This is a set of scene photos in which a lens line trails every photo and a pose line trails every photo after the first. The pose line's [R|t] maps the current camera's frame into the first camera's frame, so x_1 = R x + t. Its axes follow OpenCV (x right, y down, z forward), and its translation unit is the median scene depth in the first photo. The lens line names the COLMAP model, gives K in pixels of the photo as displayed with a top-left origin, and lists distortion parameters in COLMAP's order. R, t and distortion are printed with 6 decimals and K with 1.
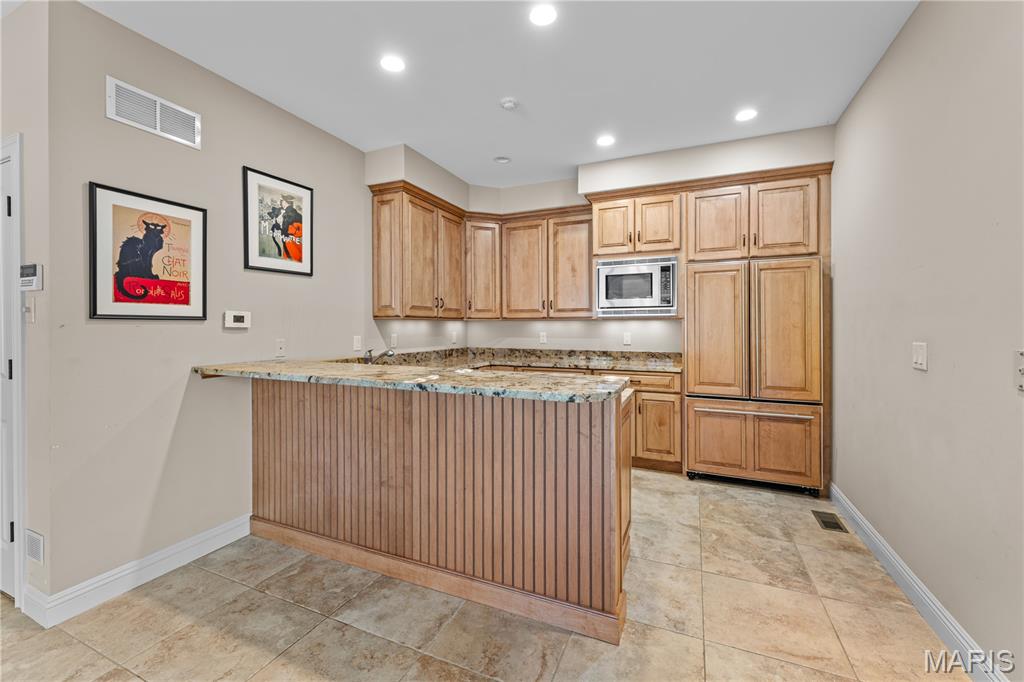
lens RADIAL K [[409.1, 0, 518.2], [0, 409.1, 325.0], [0, 0, 1]] dist [0.002969, -0.000958]
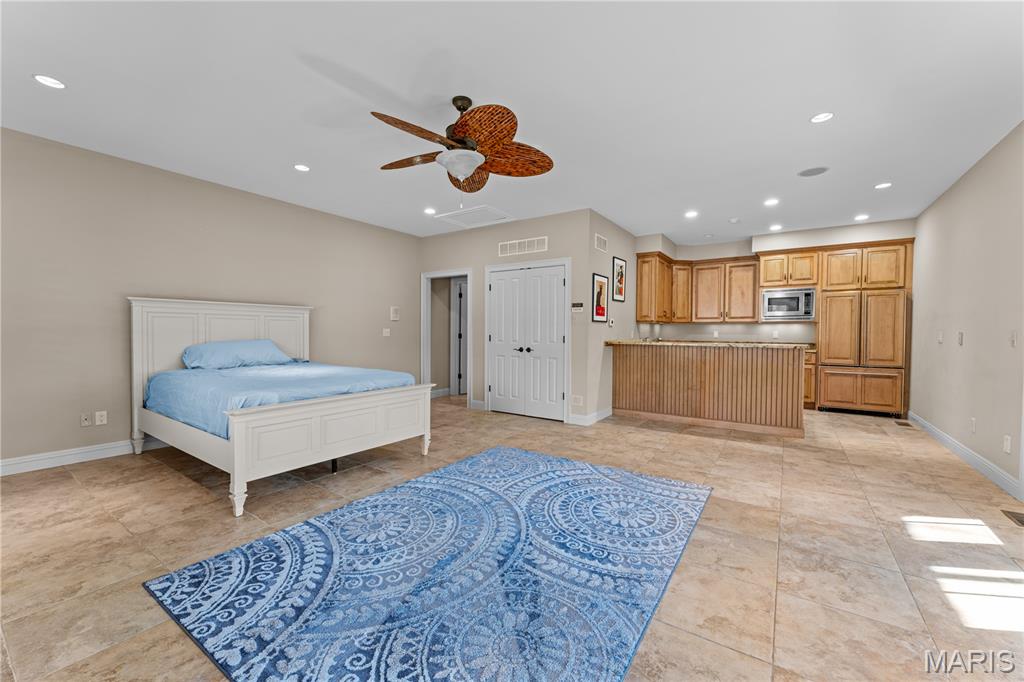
lens RADIAL K [[409.1, 0, 510.4], [0, 409.1, 341.4], [0, 0, 1]] dist [0.002969, -0.000958]
pose [[0.981907, 0.010491, -0.189070, -0.607772], [-0.005592, 0.999635, 0.026425, 0.028292], [0.189279, -0.024889, 0.981608, -1.066231]]
